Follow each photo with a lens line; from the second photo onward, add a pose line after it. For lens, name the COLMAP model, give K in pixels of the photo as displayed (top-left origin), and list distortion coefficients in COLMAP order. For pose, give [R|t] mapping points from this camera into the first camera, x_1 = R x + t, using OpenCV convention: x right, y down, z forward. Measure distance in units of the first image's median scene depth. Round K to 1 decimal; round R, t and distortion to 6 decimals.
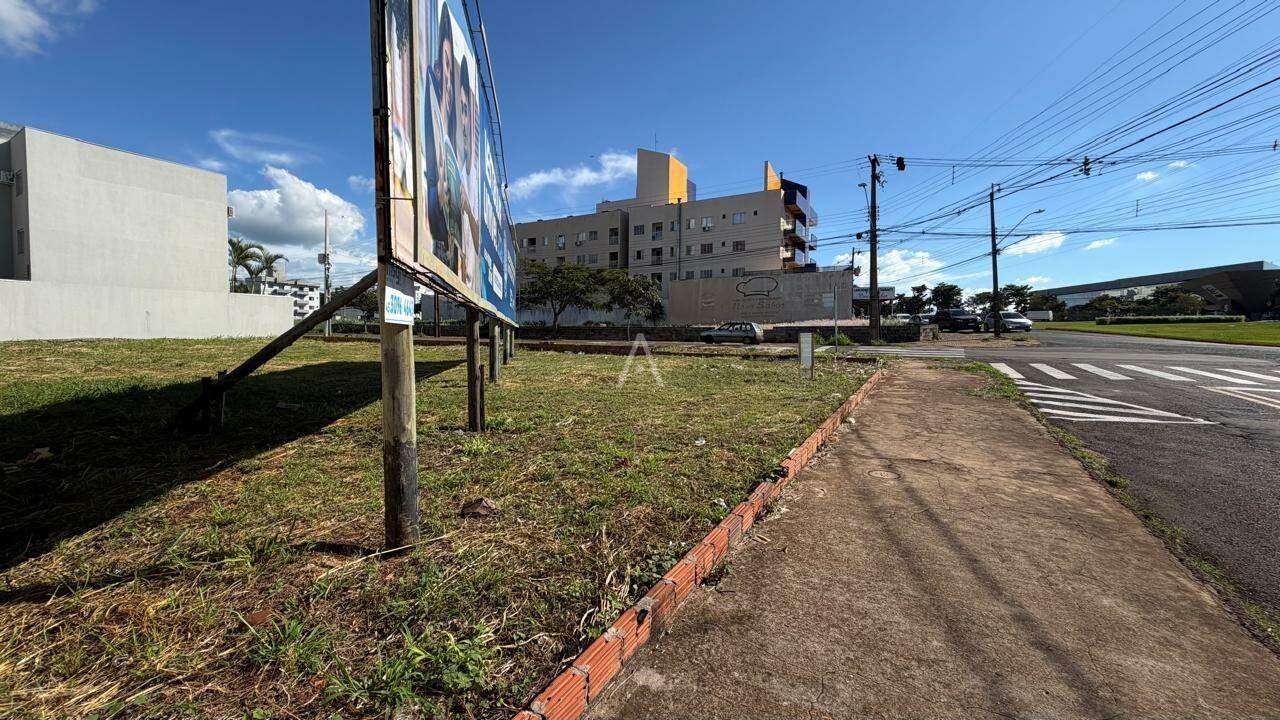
lens RADIAL K [[507.0, 0, 634.7], [0, 507.0, 364.3], [0, 0, 1]] dist [0.000734, -0.001015]
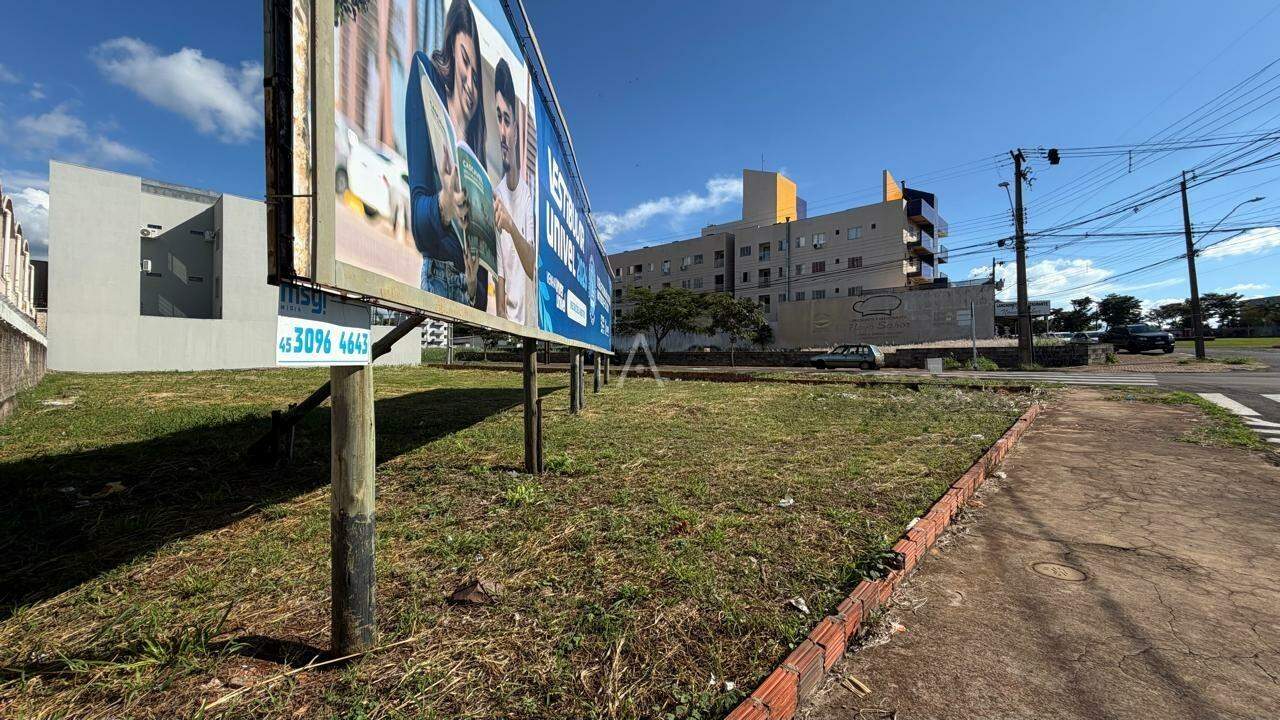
lens RADIAL K [[507.0, 0, 635.1], [0, 507.0, 362.5], [0, 0, 1]] dist [0.000734, -0.001015]
pose [[0.977318, -0.008279, -0.211616, 0.025489], [-0.002593, 0.998693, -0.051047, -0.008213], [0.211762, 0.050438, 0.976019, 0.063228]]
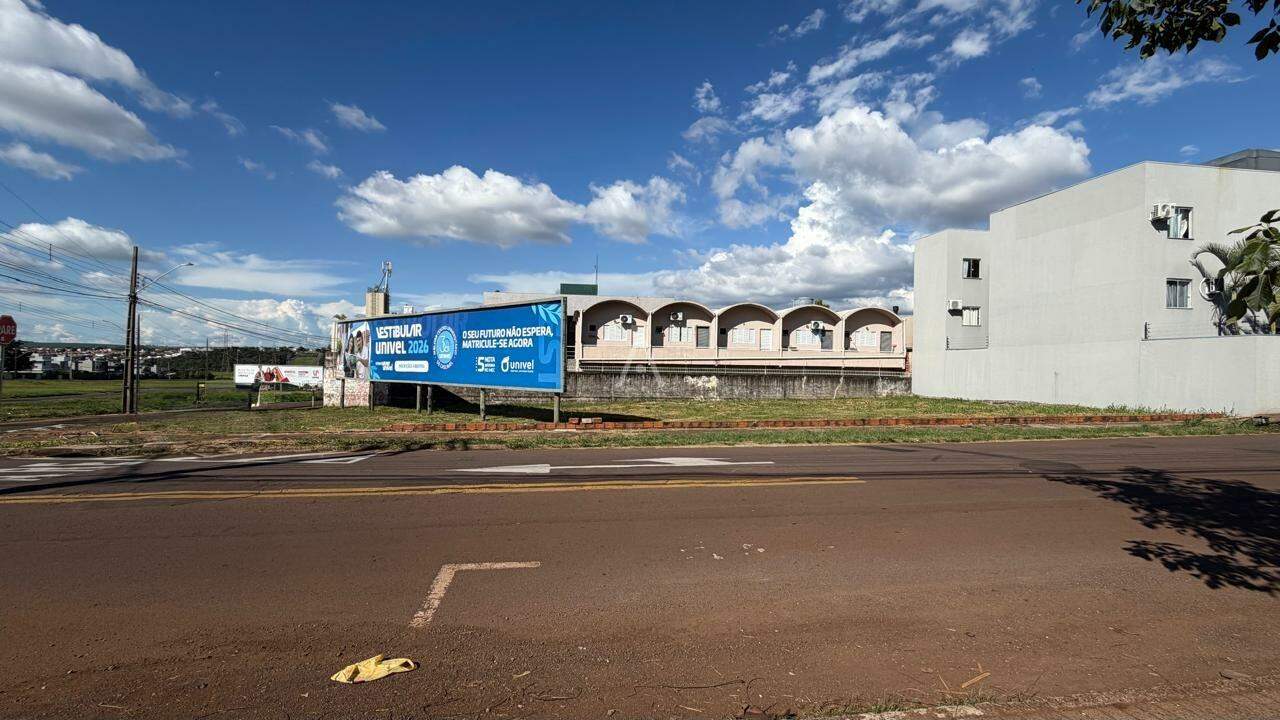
lens RADIAL K [[553.2, 0, 637.3], [0, 553.2, 362.3], [0, 0, 1]] dist [0.000567, -0.000437]
pose [[-0.789624, -0.022055, -0.613195, 0.271270], [-0.052117, 0.998153, 0.031211, -0.198493], [0.611374, 0.056603, -0.789315, 2.282437]]
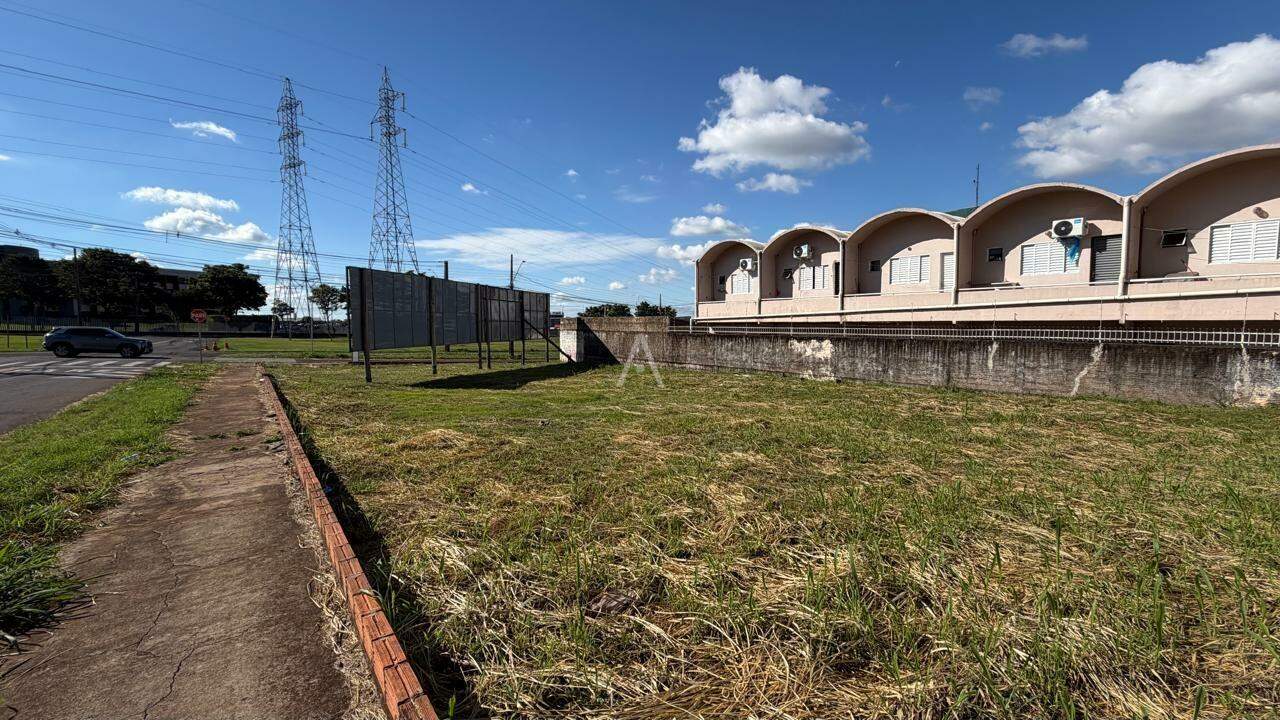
lens RADIAL K [[553.2, 0, 638.7], [0, 553.2, 360.7], [0, 0, 1]] dist [0.000567, -0.000437]
pose [[-0.909197, -0.033980, 0.414977, -1.453020], [0.015677, 0.993164, 0.115672, -0.207911], [-0.416071, 0.111674, -0.902449, 2.186733]]
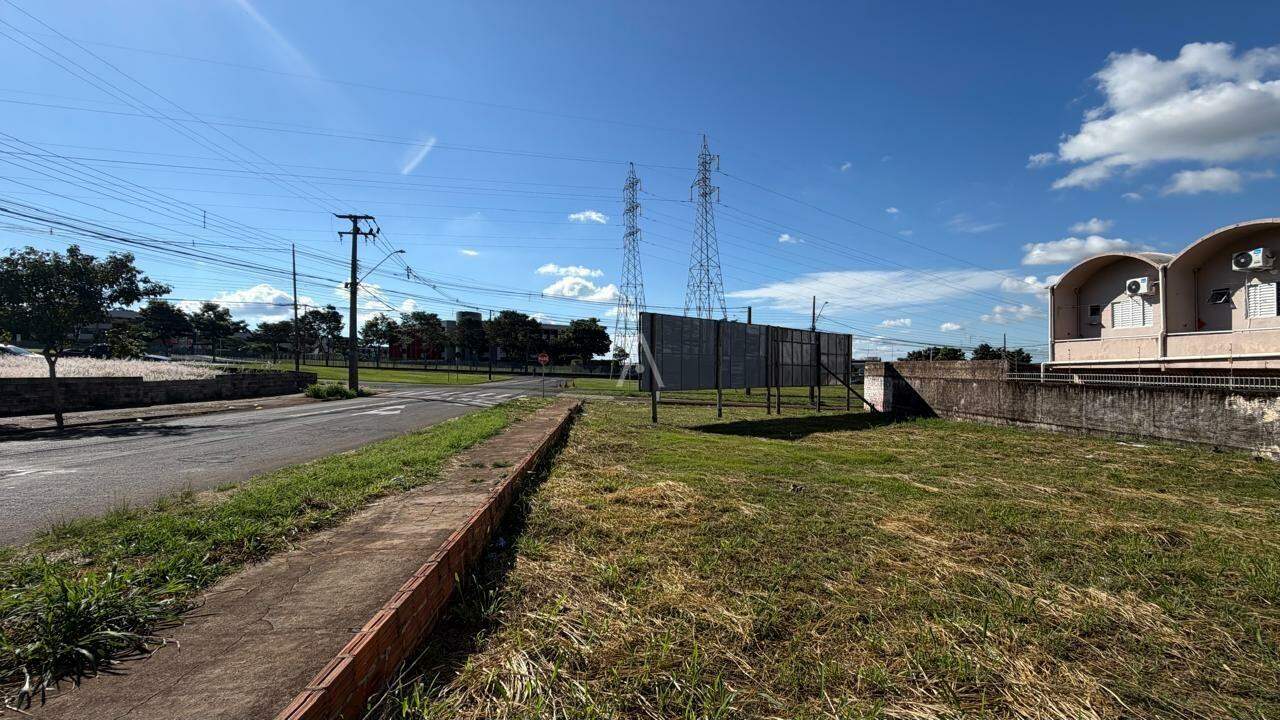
lens RADIAL K [[553.2, 0, 638.2], [0, 553.2, 361.3], [0, 0, 1]] dist [0.000567, -0.000437]
pose [[-0.555353, -0.002501, 0.831611, -1.433551], [0.029032, 0.999328, 0.022393, -0.195969], [-0.831108, 0.036580, -0.554907, 2.052416]]
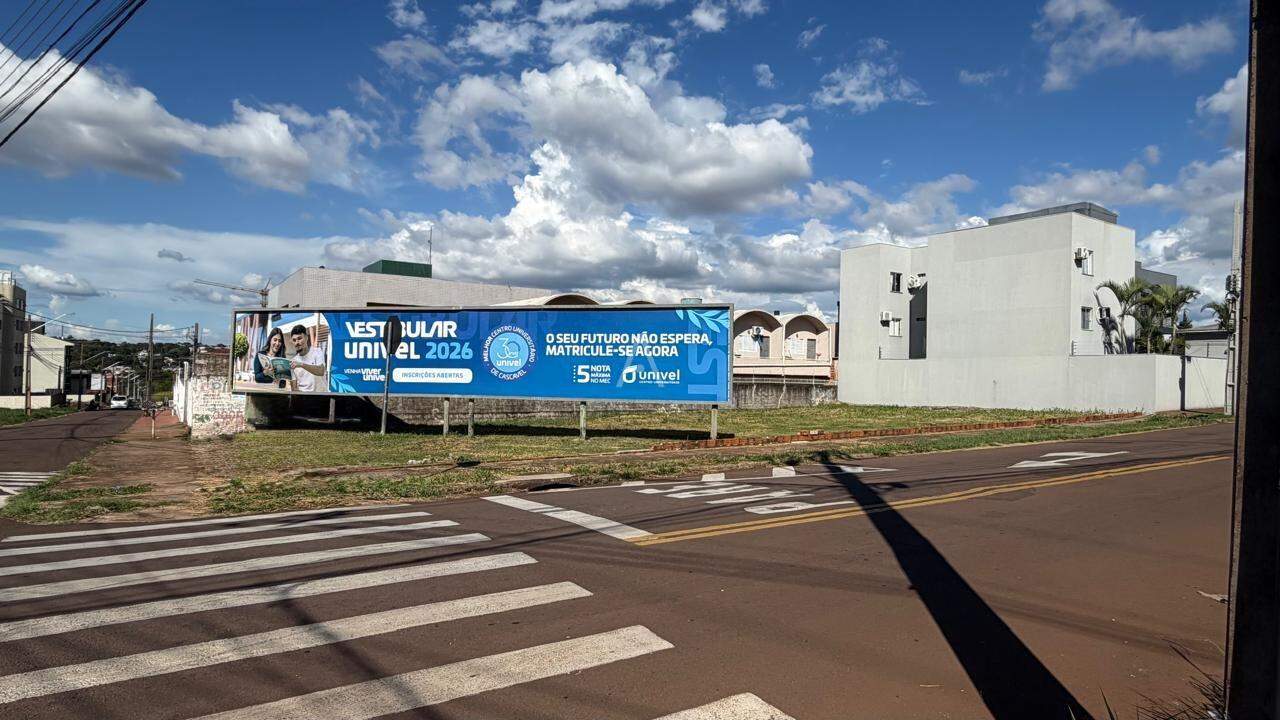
lens RADIAL K [[711.1, 0, 644.3], [0, 711.1, 371.2], [0, 0, 1]] dist [-0.000425, -0.003968]
pose [[-0.440893, -0.019043, -0.897358, 0.994817], [-0.066514, 0.997719, 0.011507, -0.163446], [0.895092, 0.064760, -0.441154, 1.755348]]
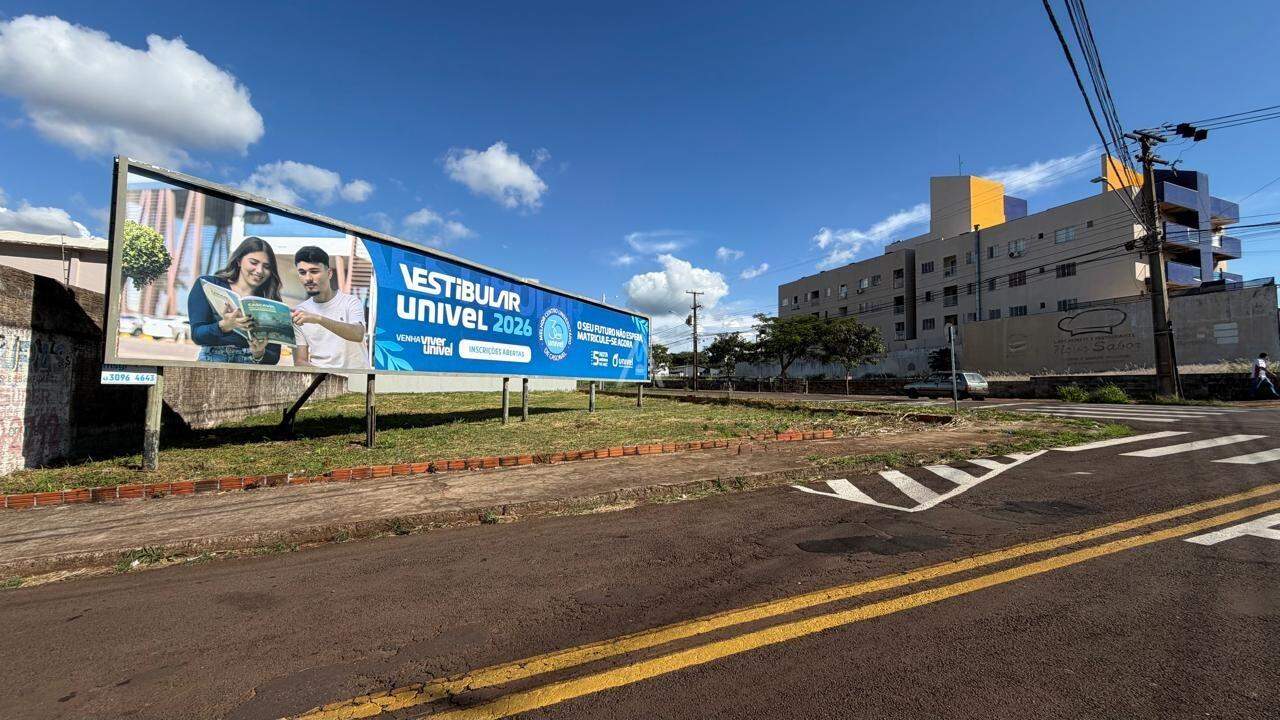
lens RADIAL K [[507.0, 0, 634.0], [0, 507.0, 362.2], [0, 0, 1]] dist [0.000734, -0.001015]
pose [[0.787562, -0.033575, -0.615320, 0.595482], [-0.034146, 0.994603, -0.097975, -0.003944], [0.615289, 0.098173, 0.782165, 0.092233]]
